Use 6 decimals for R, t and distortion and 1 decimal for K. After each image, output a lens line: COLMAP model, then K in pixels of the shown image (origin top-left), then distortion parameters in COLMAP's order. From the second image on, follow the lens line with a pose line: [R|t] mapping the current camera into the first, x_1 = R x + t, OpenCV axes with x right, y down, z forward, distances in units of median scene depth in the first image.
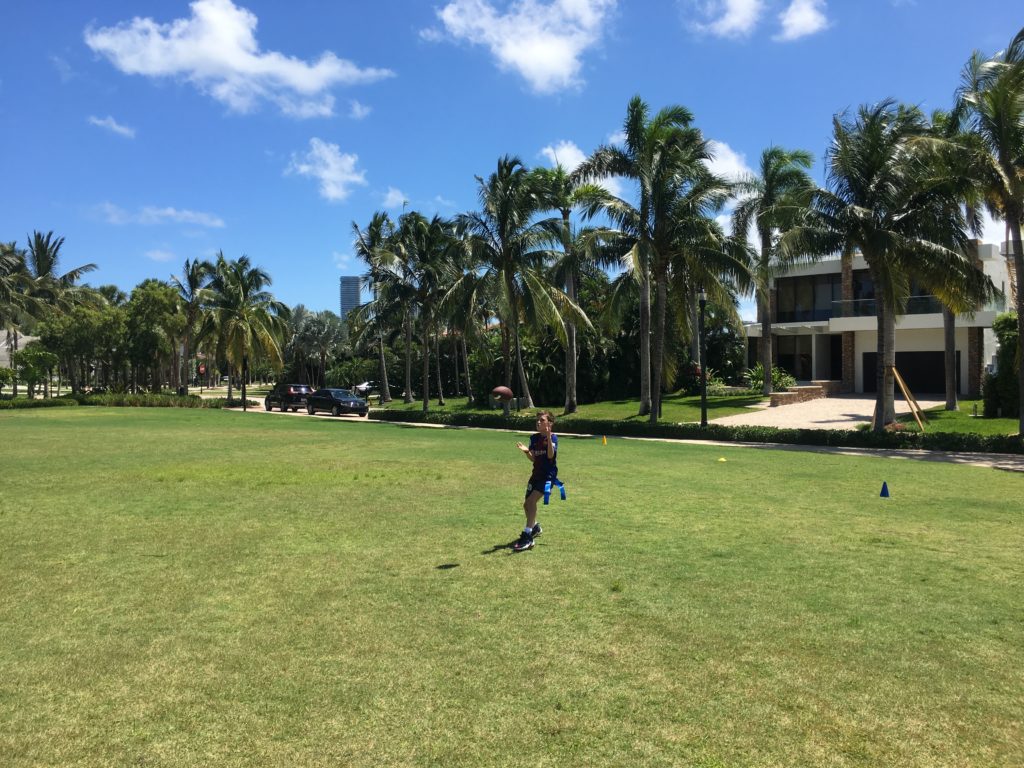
lens RADIAL K [[869.8, 0, 513.5], [0, 869.8, 387.5], [0, 0, 1]] dist [0.079681, -0.113643]
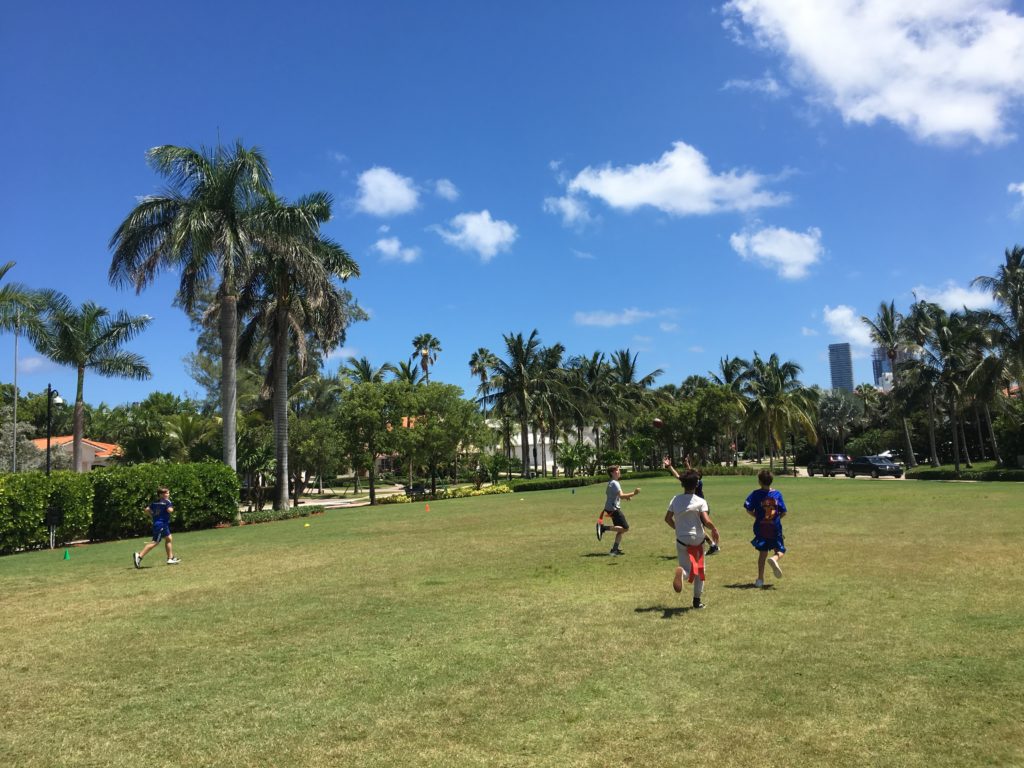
lens RADIAL K [[869.8, 0, 501.7], [0, 869.8, 359.2], [0, 0, 1]] dist [0.079681, -0.113643]
pose [[0.849244, -0.099854, -0.518472, 0.007824], [0.037715, 0.990918, -0.129068, 0.005590], [0.526651, 0.090056, 0.845298, -0.283300]]
